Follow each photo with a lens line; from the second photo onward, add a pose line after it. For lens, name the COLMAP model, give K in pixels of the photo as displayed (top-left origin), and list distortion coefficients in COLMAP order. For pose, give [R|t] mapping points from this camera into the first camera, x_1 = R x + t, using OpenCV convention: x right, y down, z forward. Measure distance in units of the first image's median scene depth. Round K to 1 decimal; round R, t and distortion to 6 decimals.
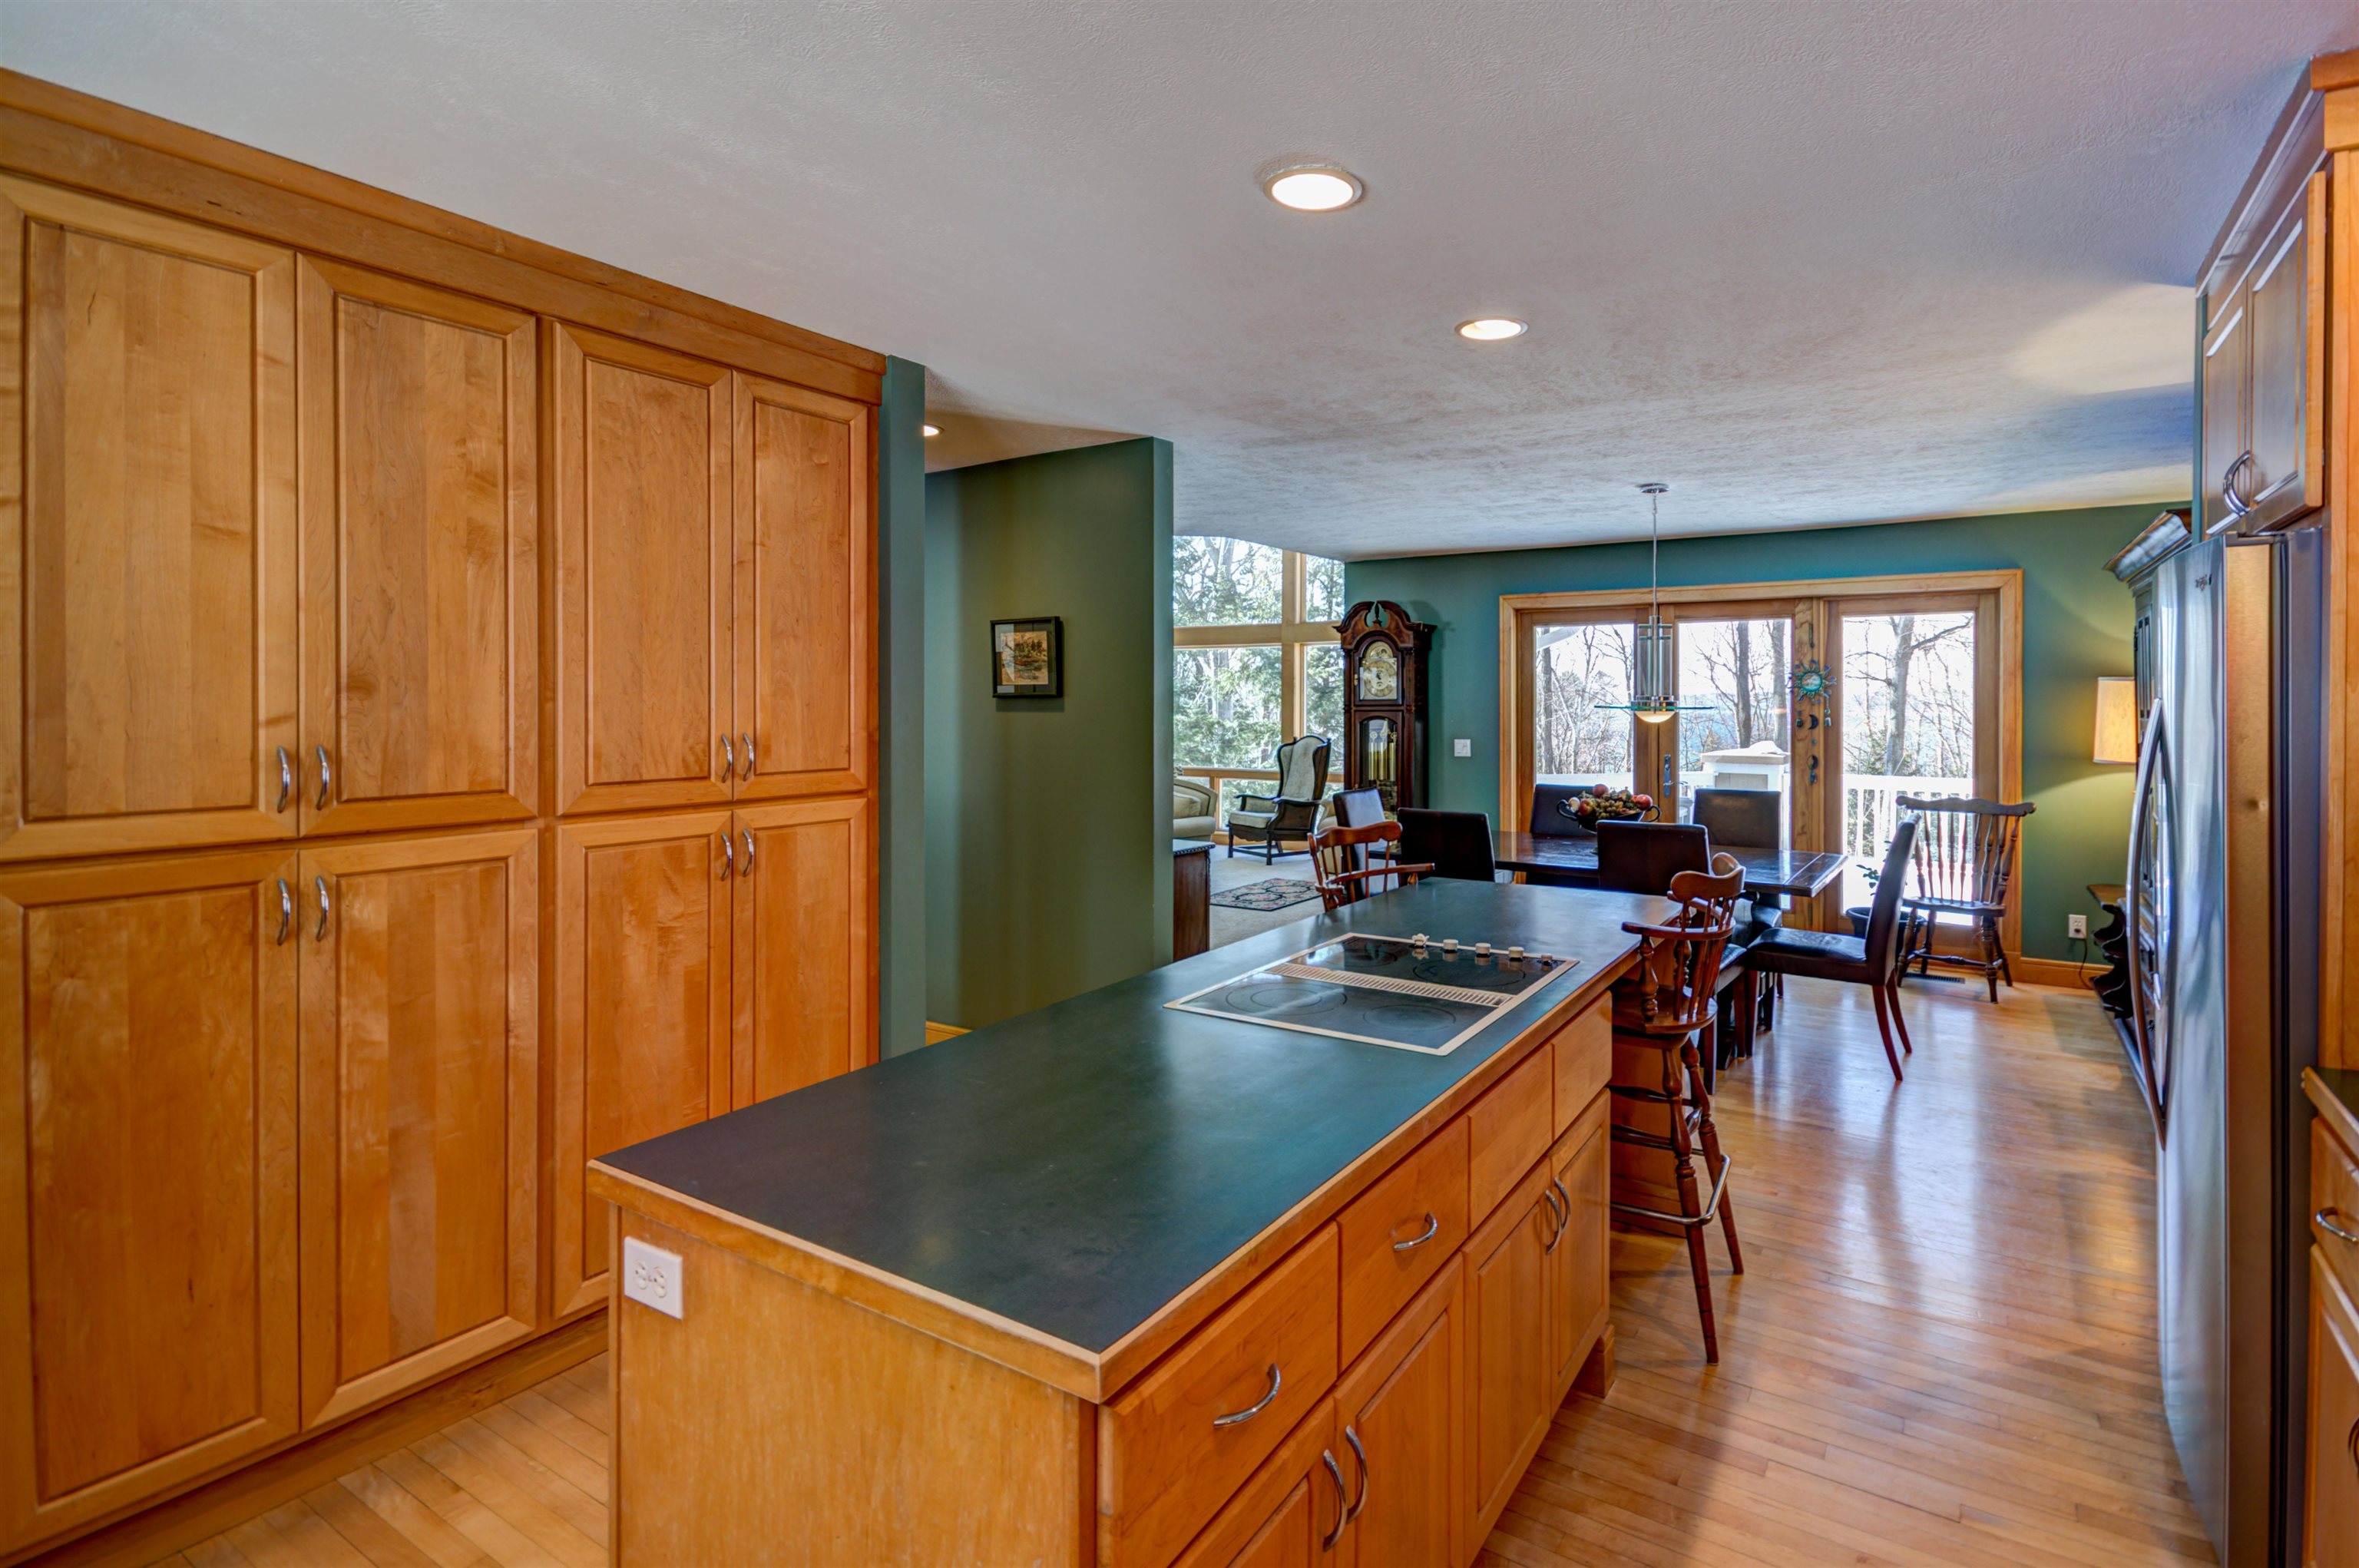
lens RADIAL K [[1133.7, 0, 1318.8], [0, 1133.7, 708.8], [0, 0, 1]] dist [0.001246, 0.018928]
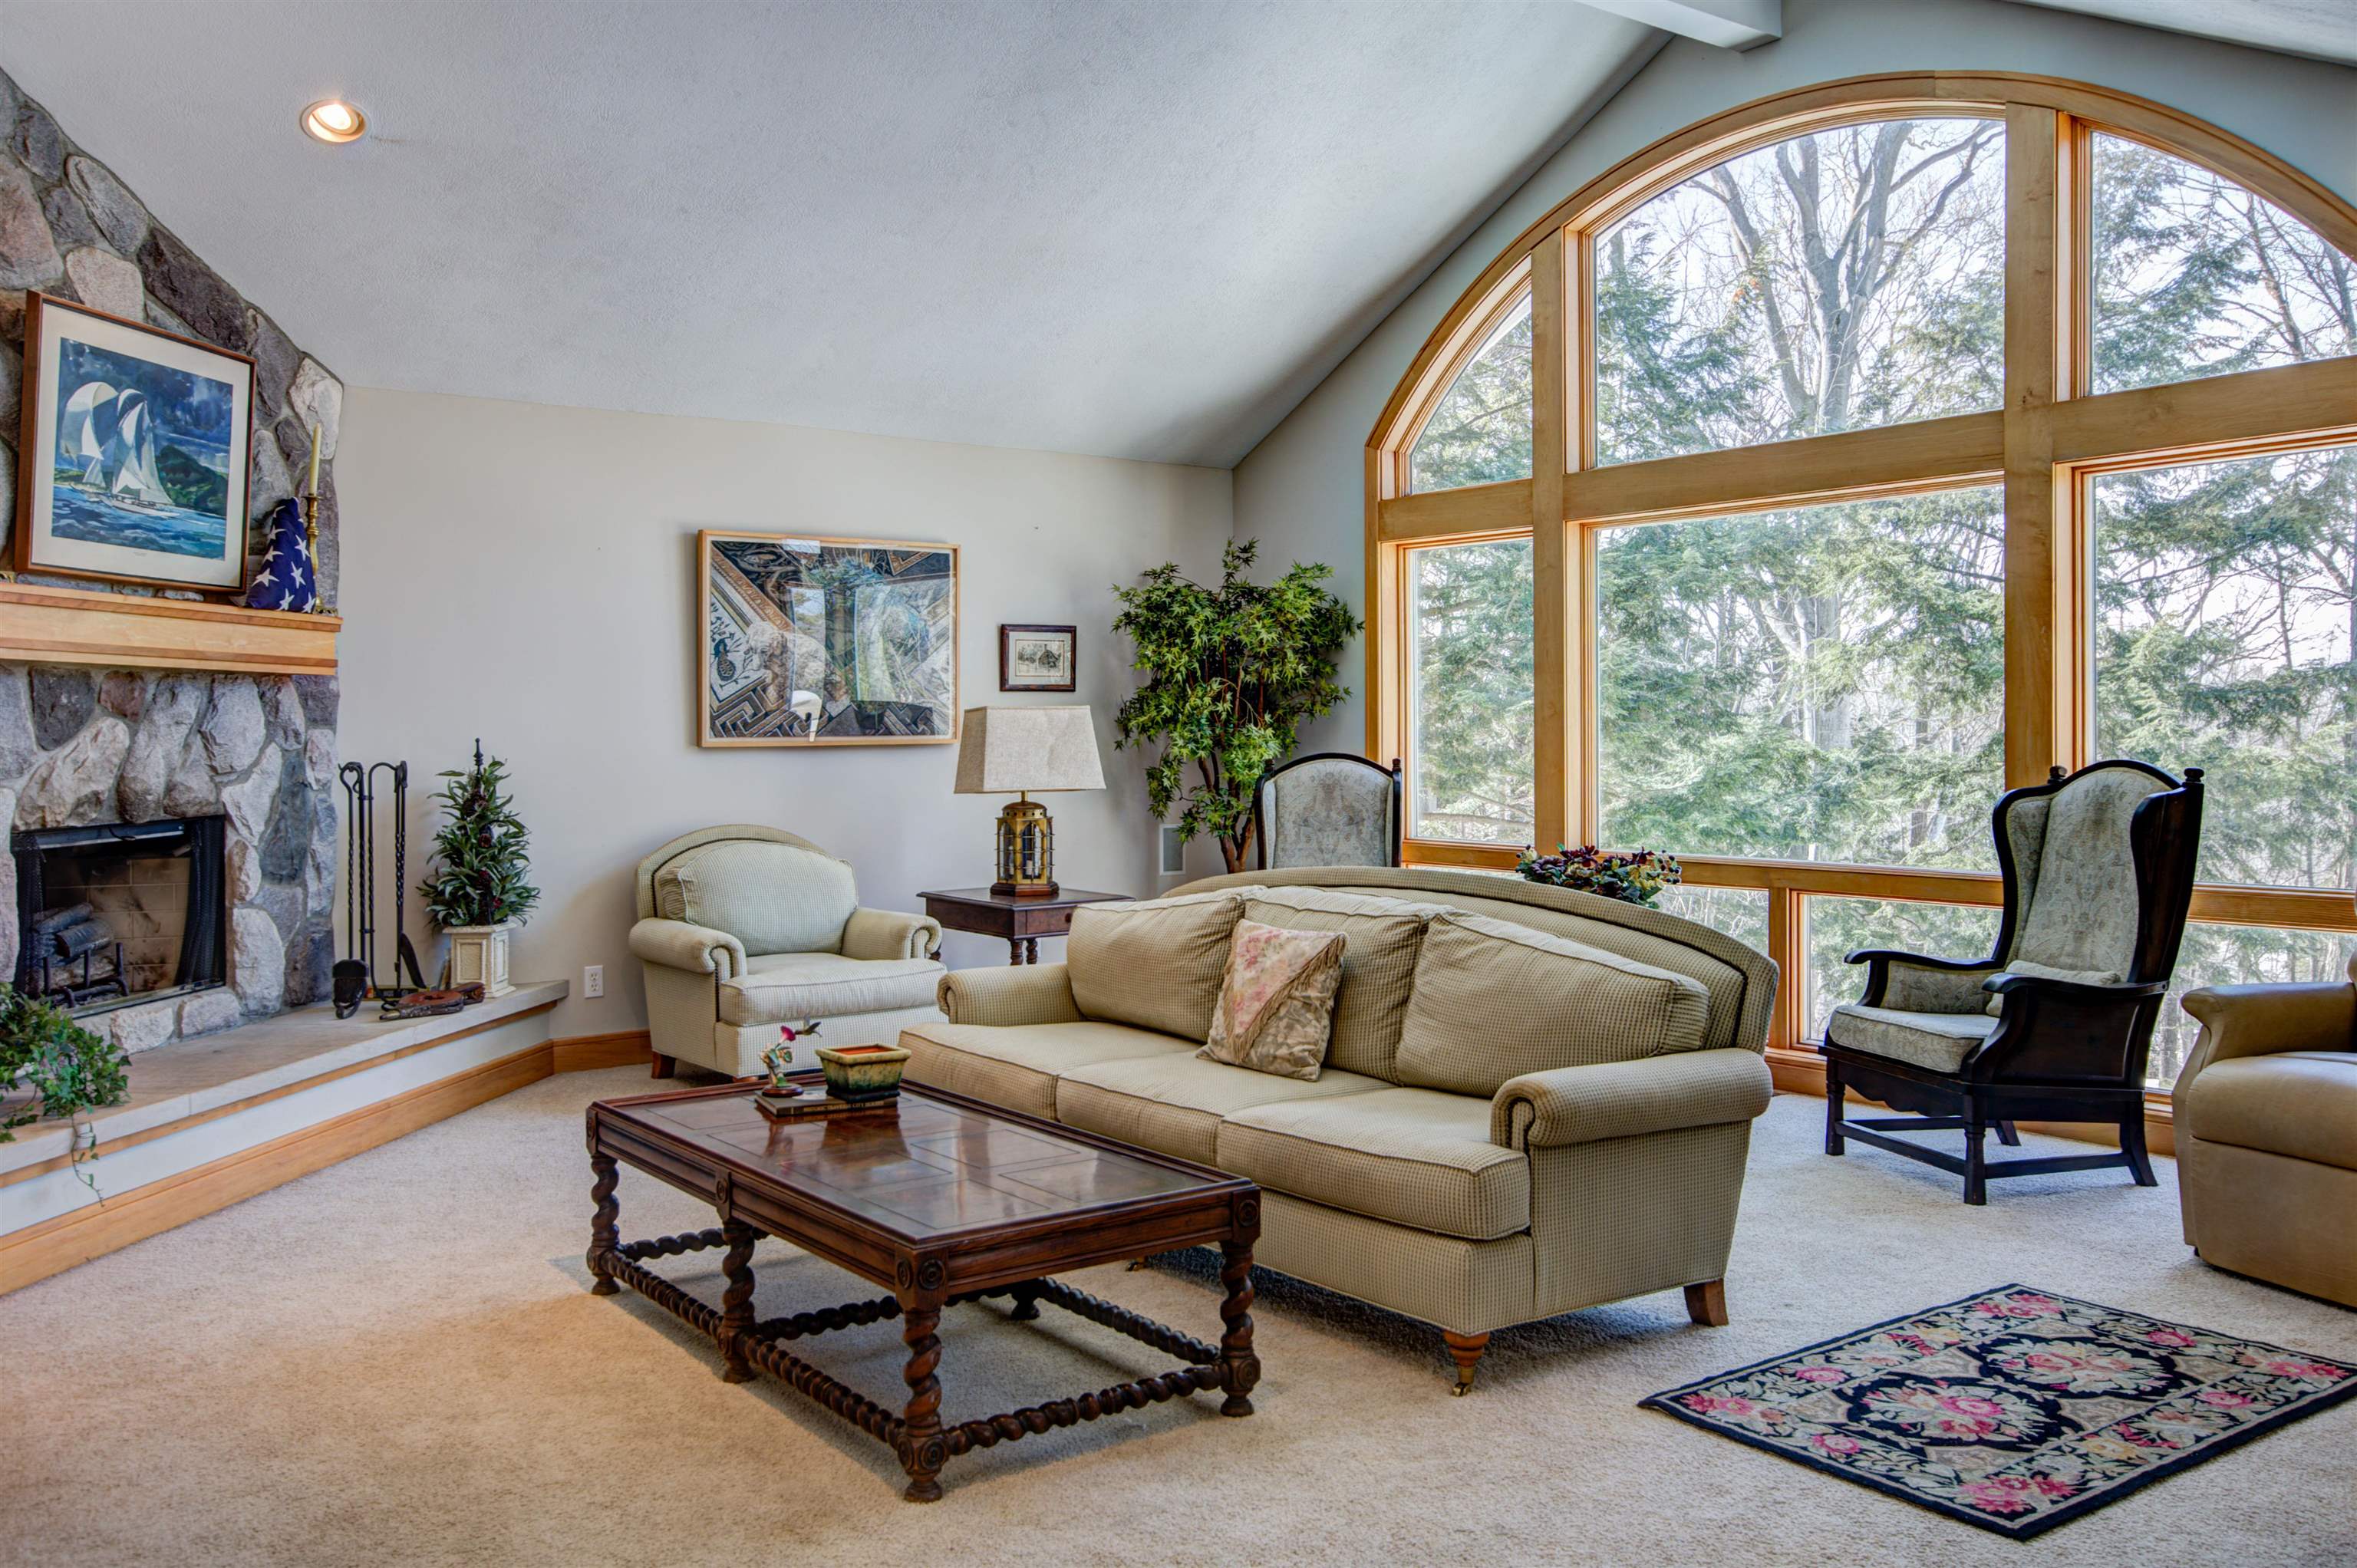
lens RADIAL K [[1947.1, 0, 1171.1], [0, 1947.1, 743.1], [0, 0, 1]] dist [-0.001868, 0.095184]
pose [[0.916509, -0.006954, -0.399953, -0.042551], [0.006789, 0.999975, -0.001831, 0.026140], [0.399956, -0.001038, 0.916534, 0.621090]]
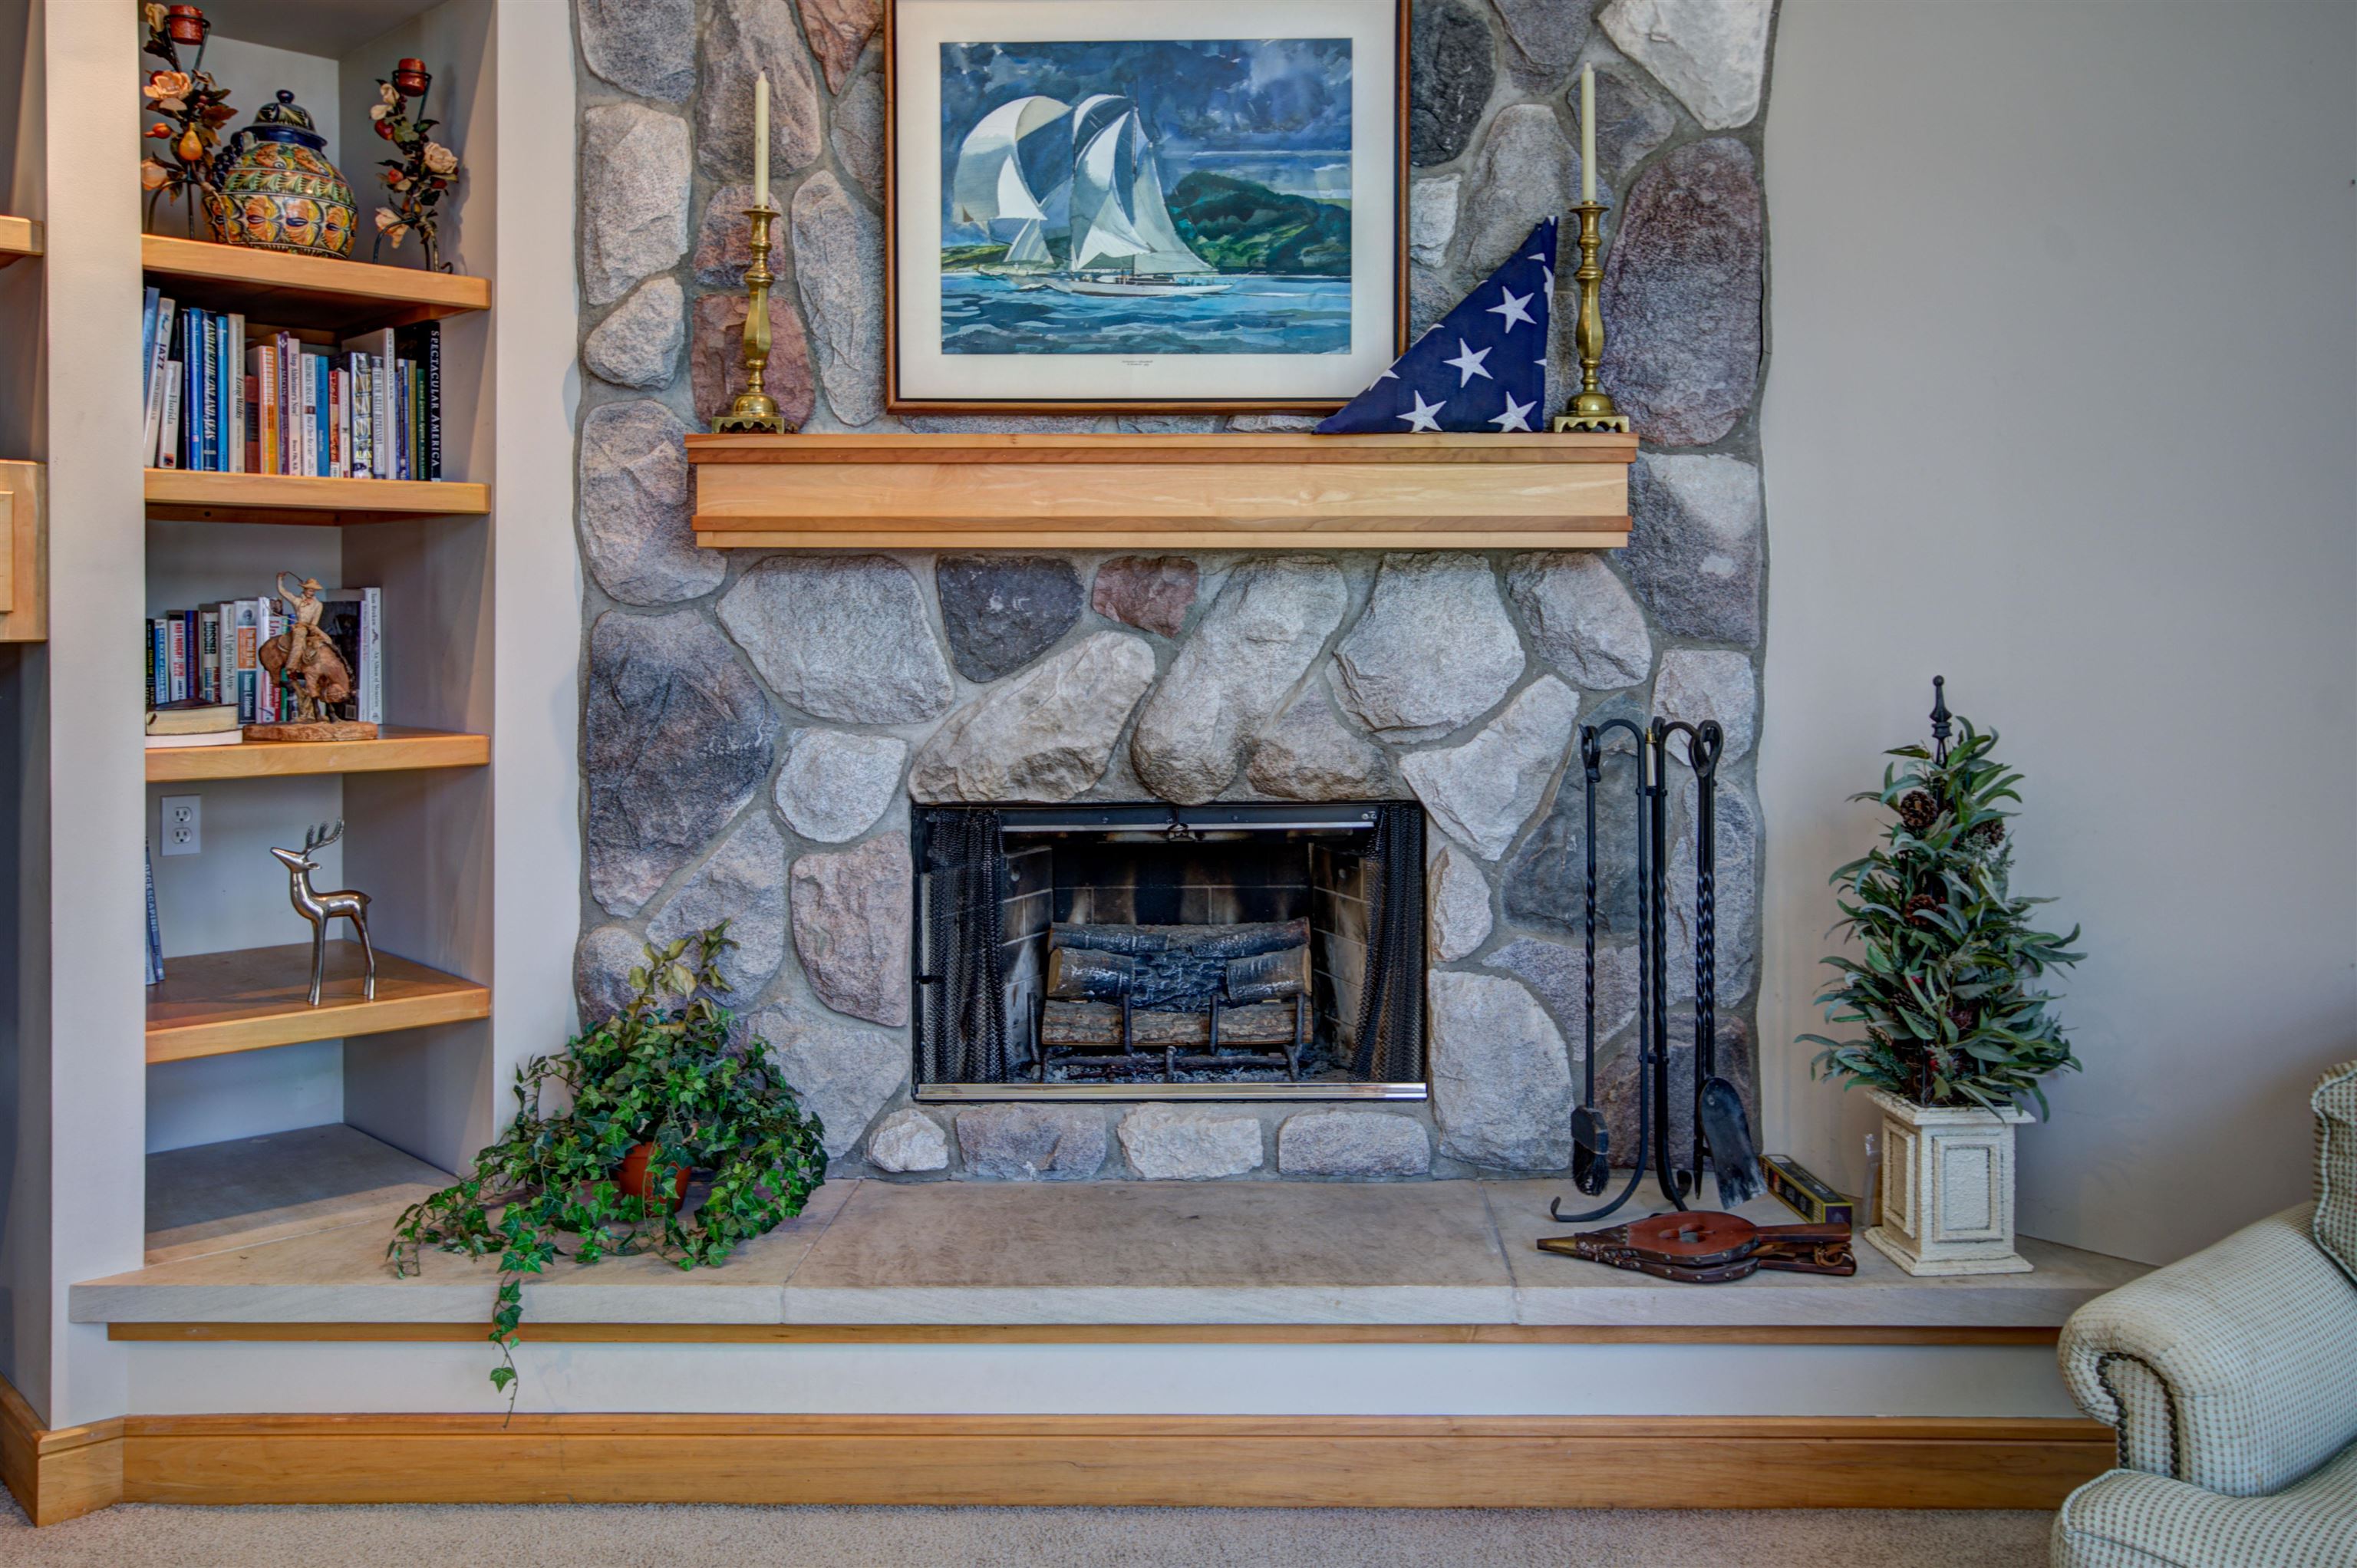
lens RADIAL K [[2026.8, 0, 1181.5], [0, 2026.8, 632.6], [0, 0, 1]] dist [0.009272, 0.003636]
pose [[-0.281379, 0.002329, -0.959594, -0.251017], [-0.007657, 0.999960, 0.004672, 0.010391], [0.959566, 0.008662, -0.281350, 1.283501]]
